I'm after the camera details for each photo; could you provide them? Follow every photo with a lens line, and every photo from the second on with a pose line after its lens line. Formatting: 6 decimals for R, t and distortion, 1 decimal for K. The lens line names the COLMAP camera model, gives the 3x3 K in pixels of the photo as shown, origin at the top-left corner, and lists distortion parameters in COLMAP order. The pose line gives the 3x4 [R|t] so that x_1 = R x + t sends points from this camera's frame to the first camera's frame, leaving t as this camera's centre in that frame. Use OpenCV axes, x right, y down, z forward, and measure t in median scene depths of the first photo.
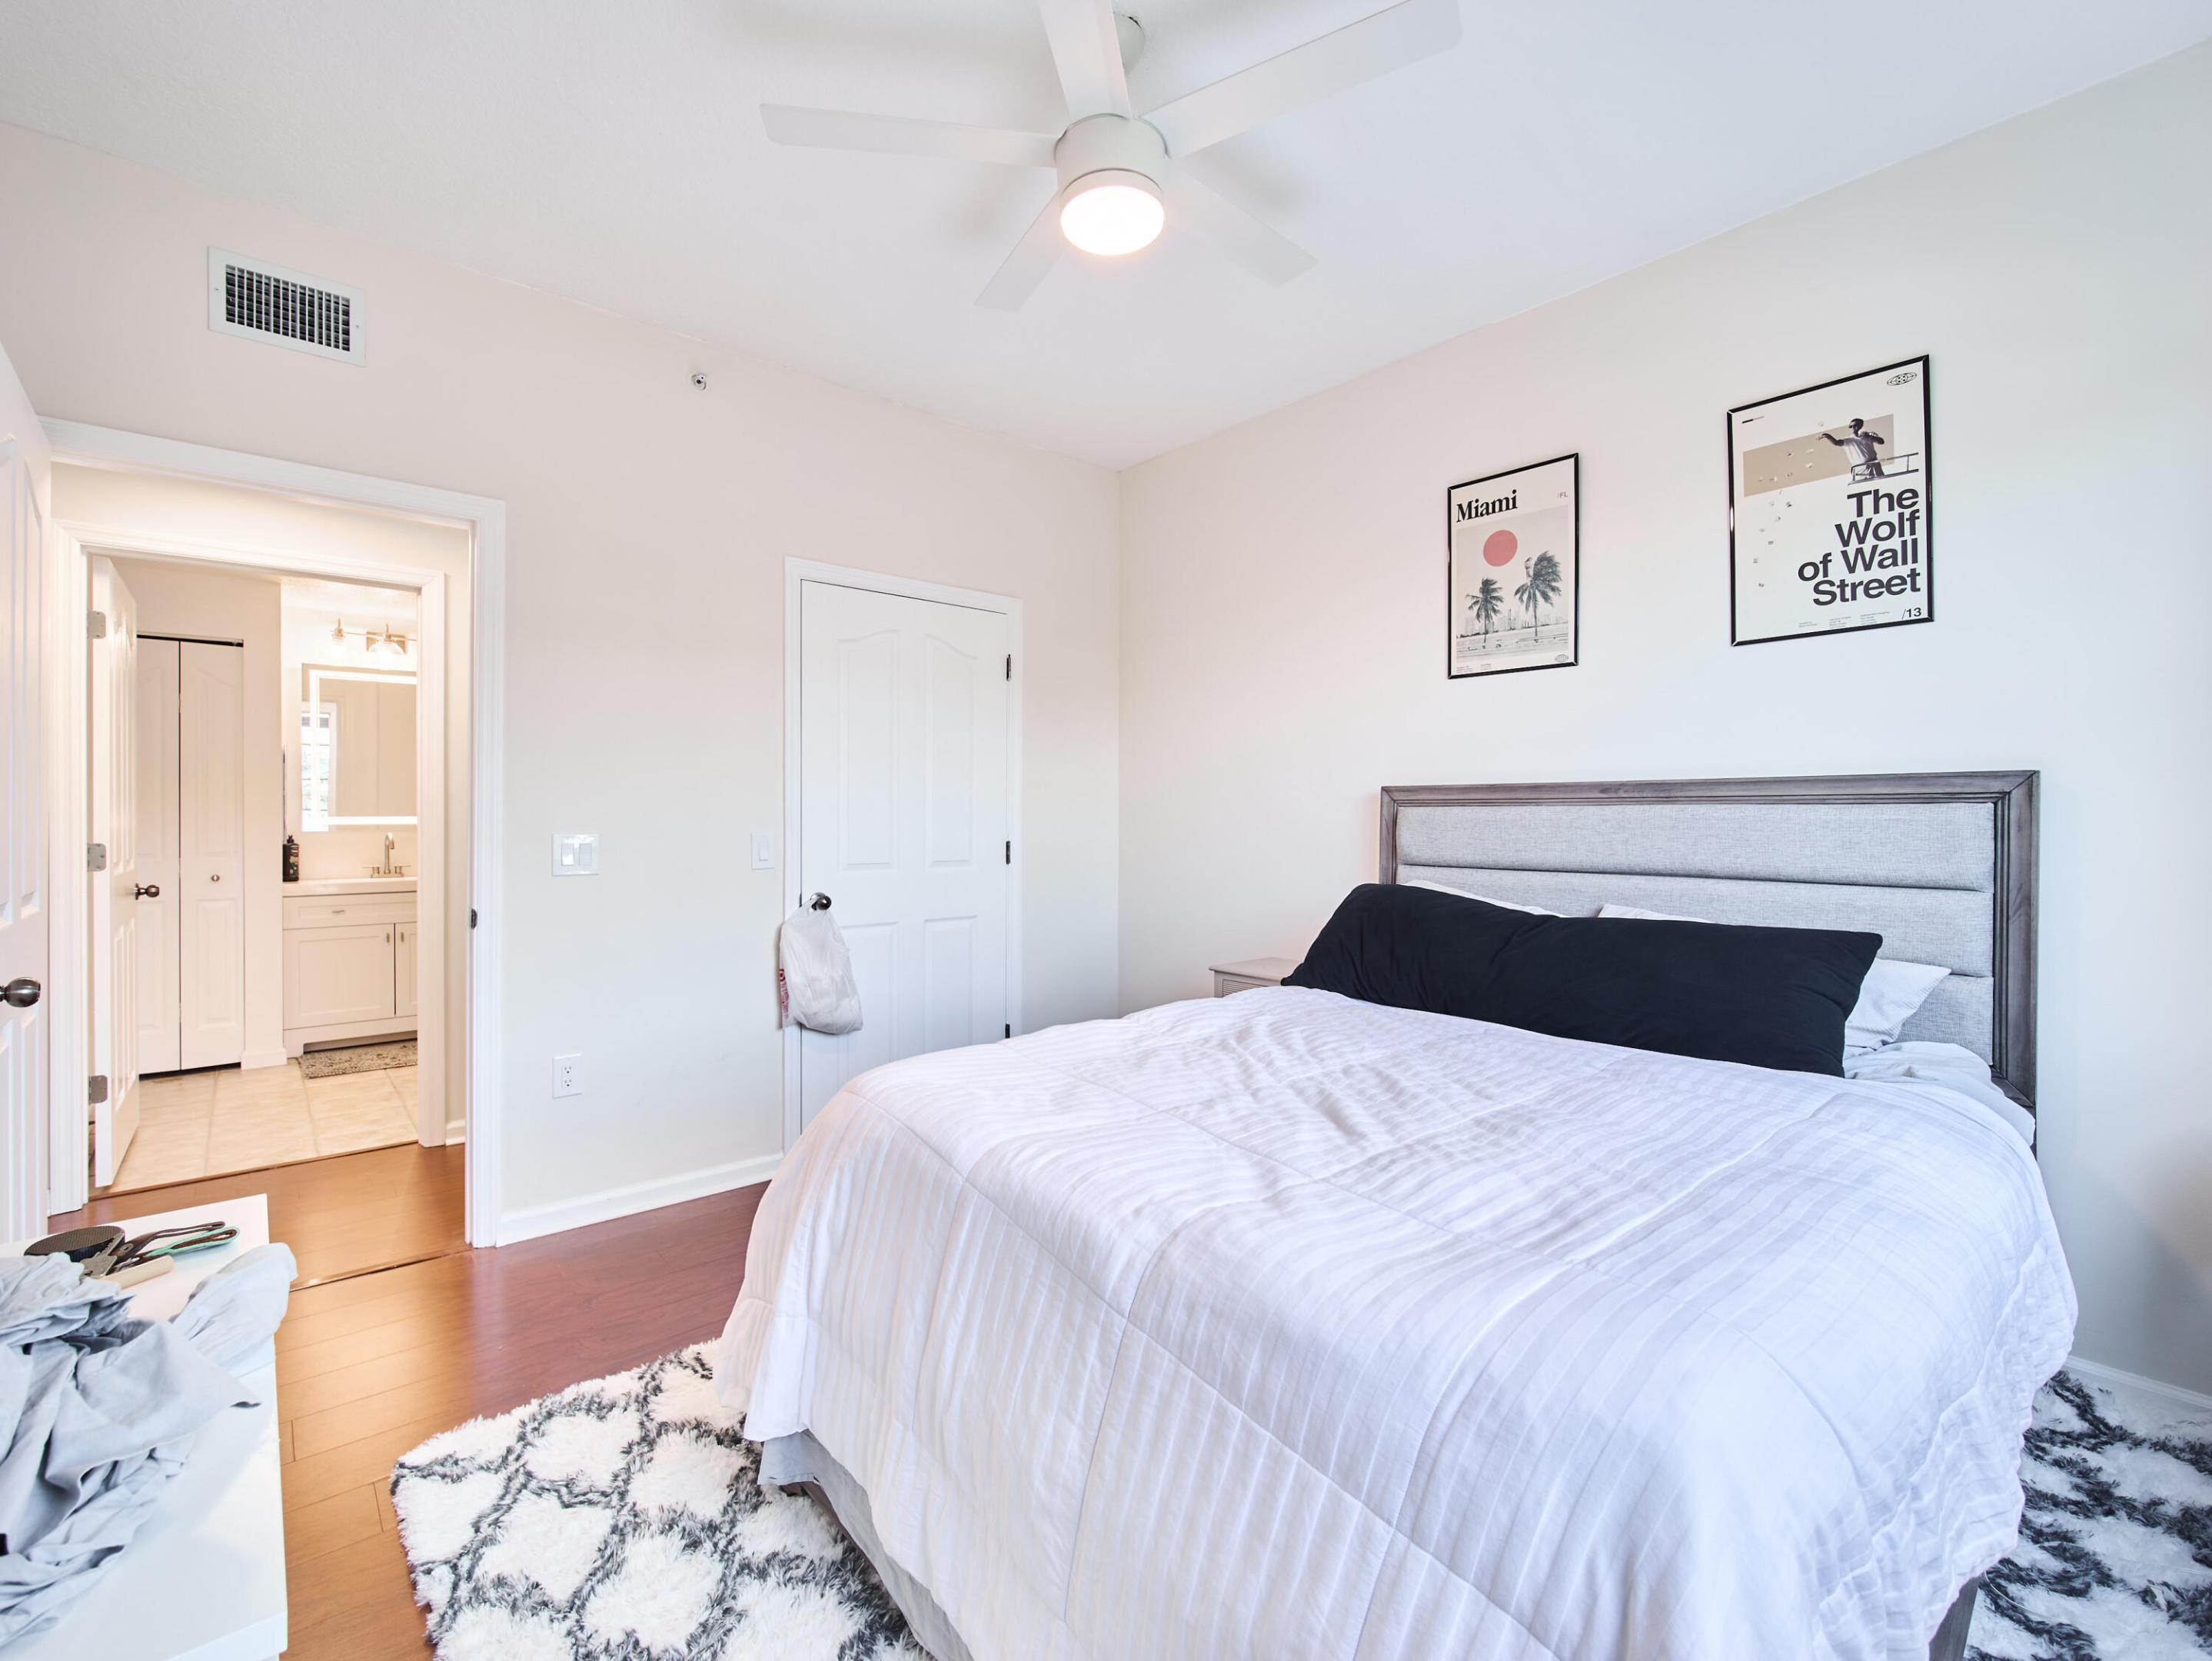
lens RADIAL K [[969.4, 0, 1094.4], [0, 969.4, 817.0], [0, 0, 1]] dist [-0.001085, -0.000742]
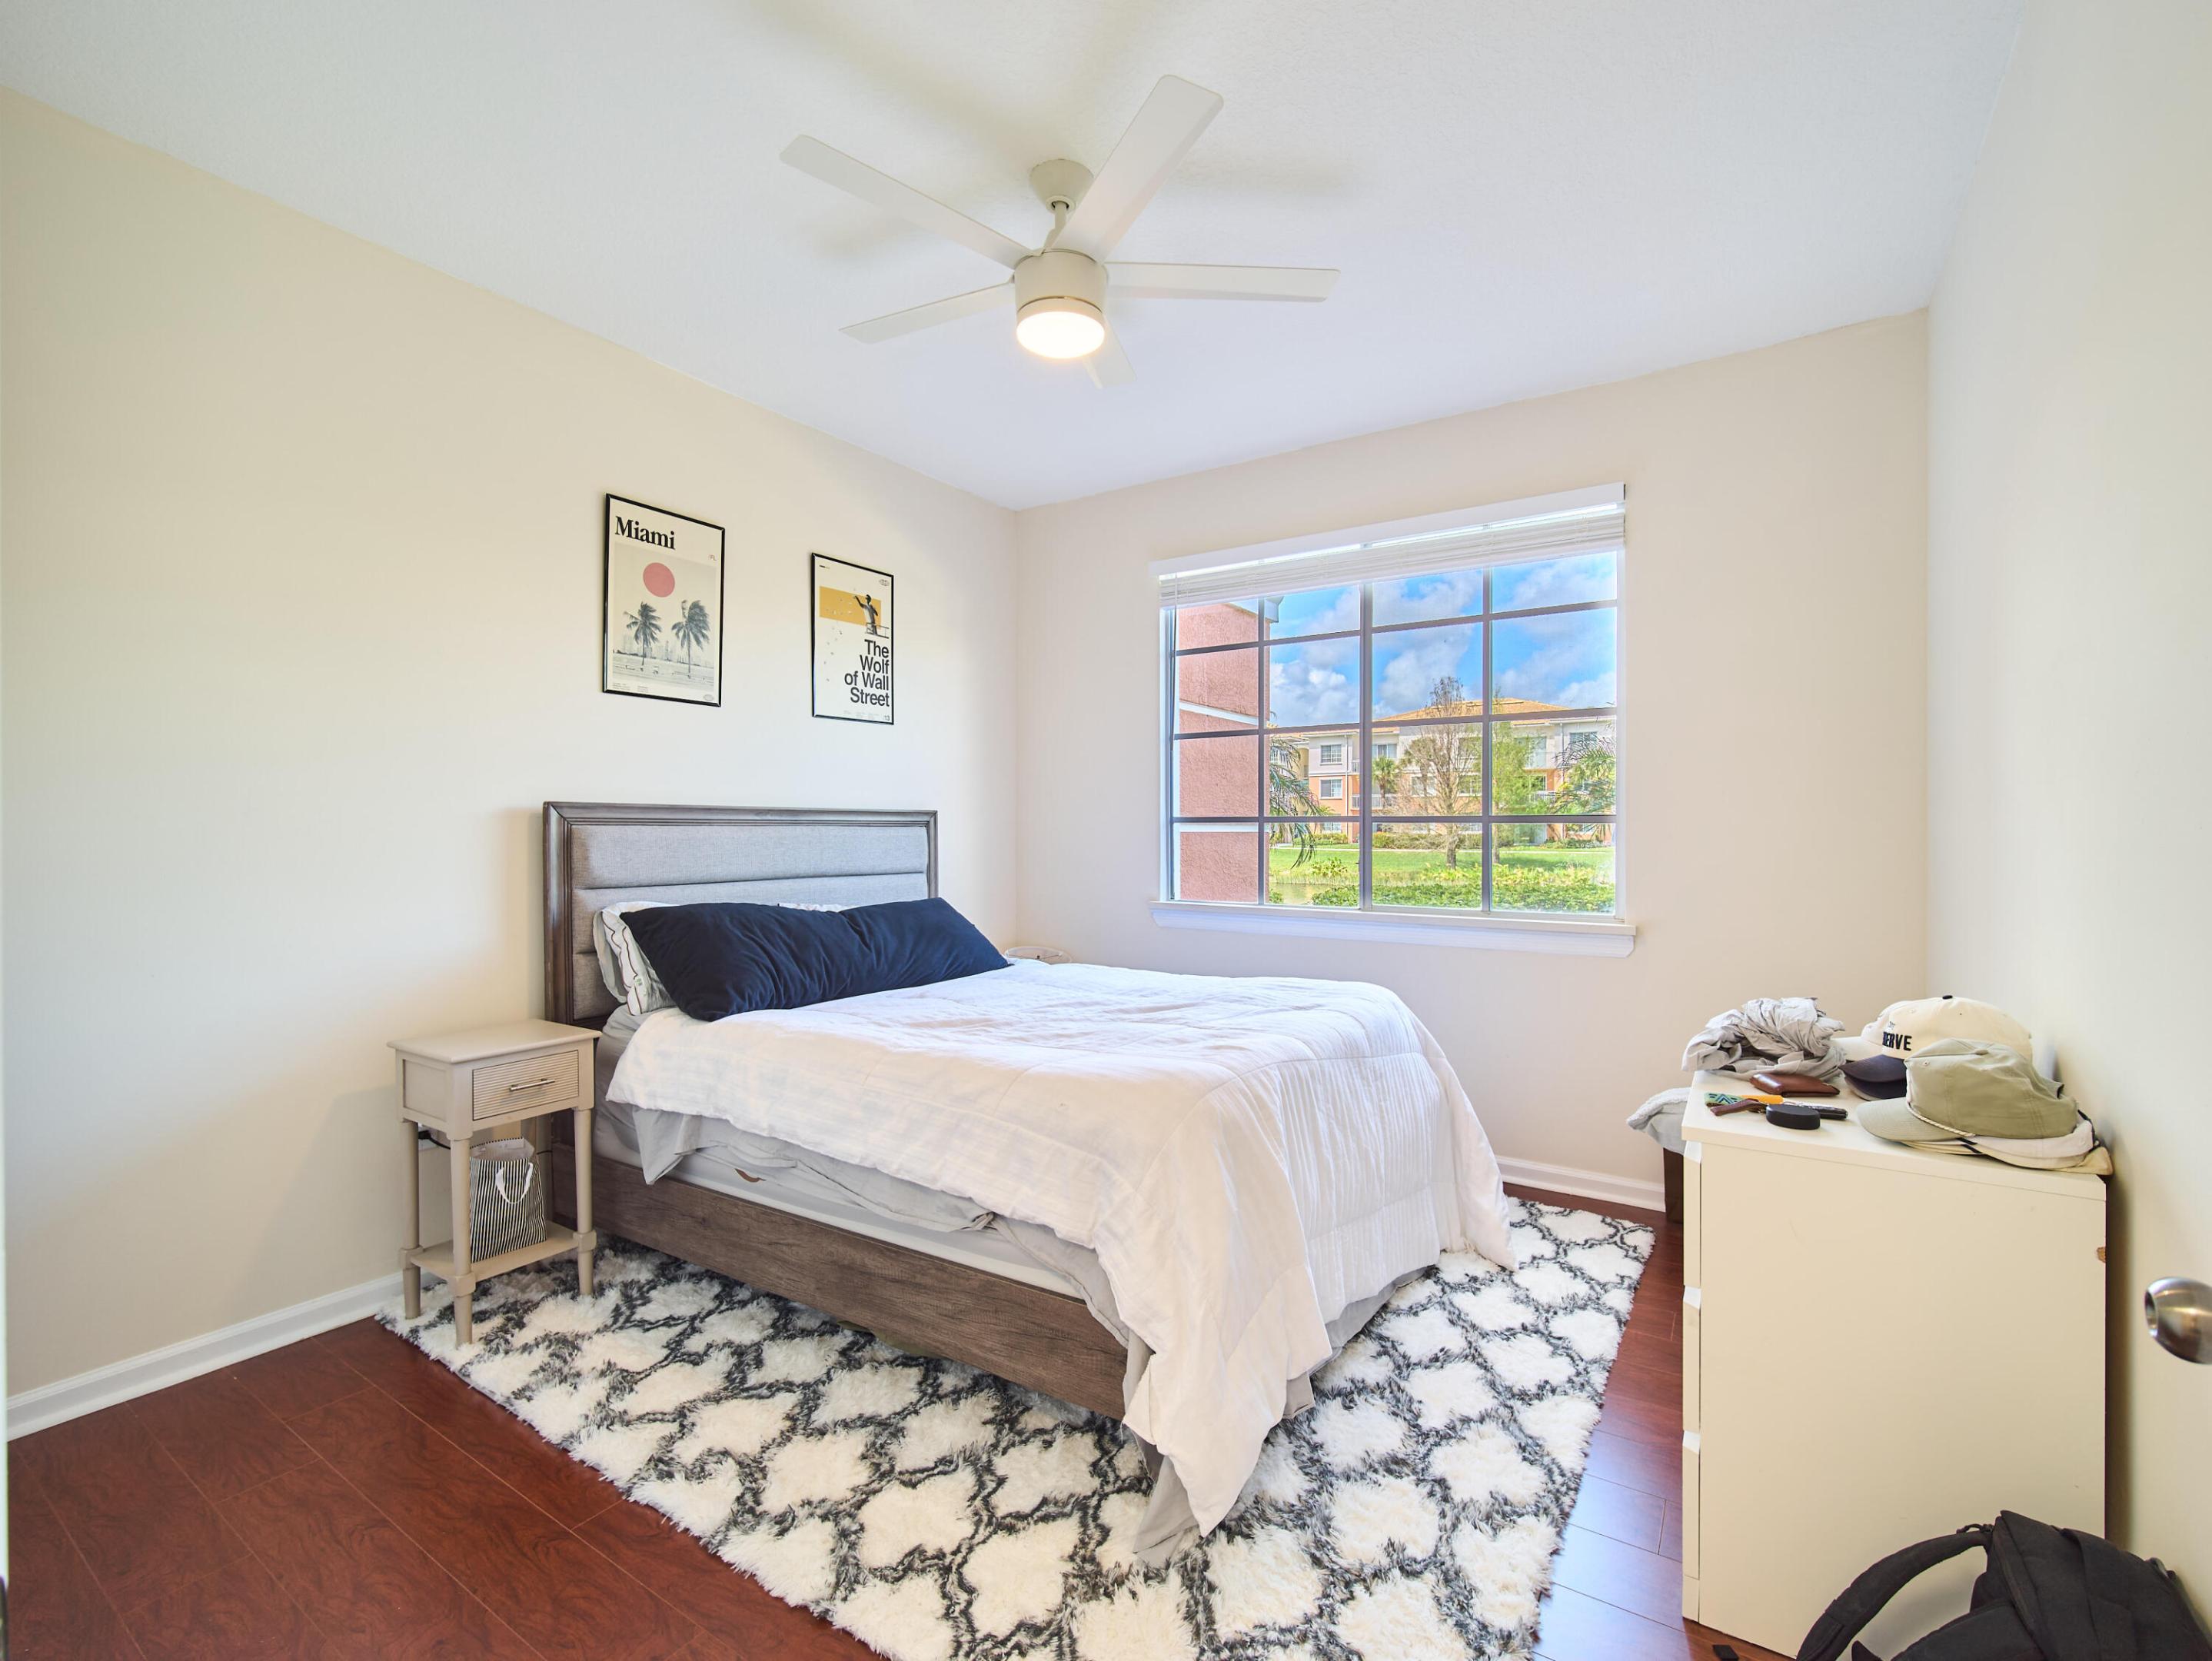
lens RADIAL K [[994.3, 0, 1106.0], [0, 994.3, 830.5], [0, 0, 1]] dist [0.000334, -0.000122]
pose [[-0.261840, 0.001204, 0.965110, -0.871780], [0.003154, 0.999995, -0.000392, -0.004376], [-0.965106, 0.002941, -0.261843, 0.950383]]
